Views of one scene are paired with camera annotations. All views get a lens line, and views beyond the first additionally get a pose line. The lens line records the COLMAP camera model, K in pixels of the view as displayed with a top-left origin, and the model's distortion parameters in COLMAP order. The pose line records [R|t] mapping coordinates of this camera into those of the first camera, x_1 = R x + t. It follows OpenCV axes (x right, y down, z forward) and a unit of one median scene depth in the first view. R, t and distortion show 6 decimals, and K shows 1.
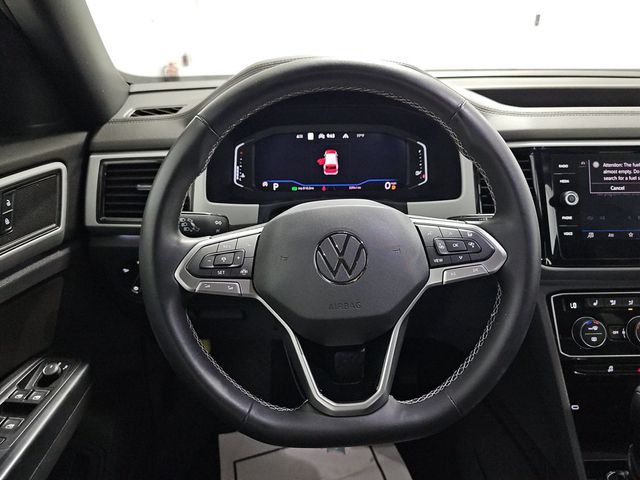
lens RADIAL K [[426.1, 0, 321.8], [0, 426.1, 238.1], [0, 0, 1]] dist [0.041348, -0.008951]
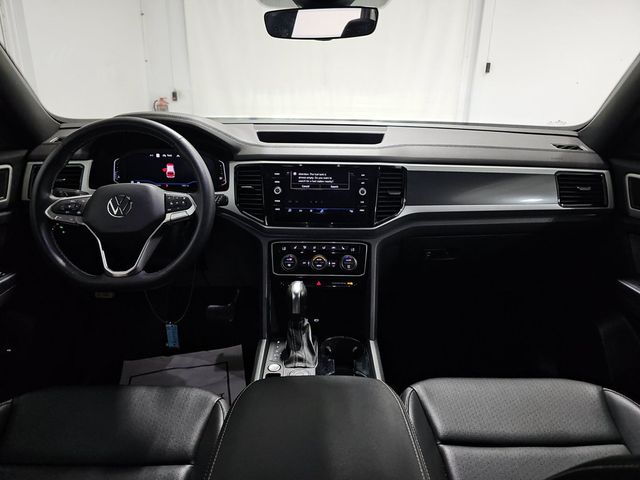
lens RADIAL K [[426.1, 0, 319.1], [0, 426.1, 239.6], [0, 0, 1]] dist [0.041348, -0.008951]
pose [[0.999669, 0.023660, -0.010100, 0.757538], [-0.024277, 0.997514, -0.066160, 0.236721], [0.008510, 0.066383, 0.997758, -0.832832]]
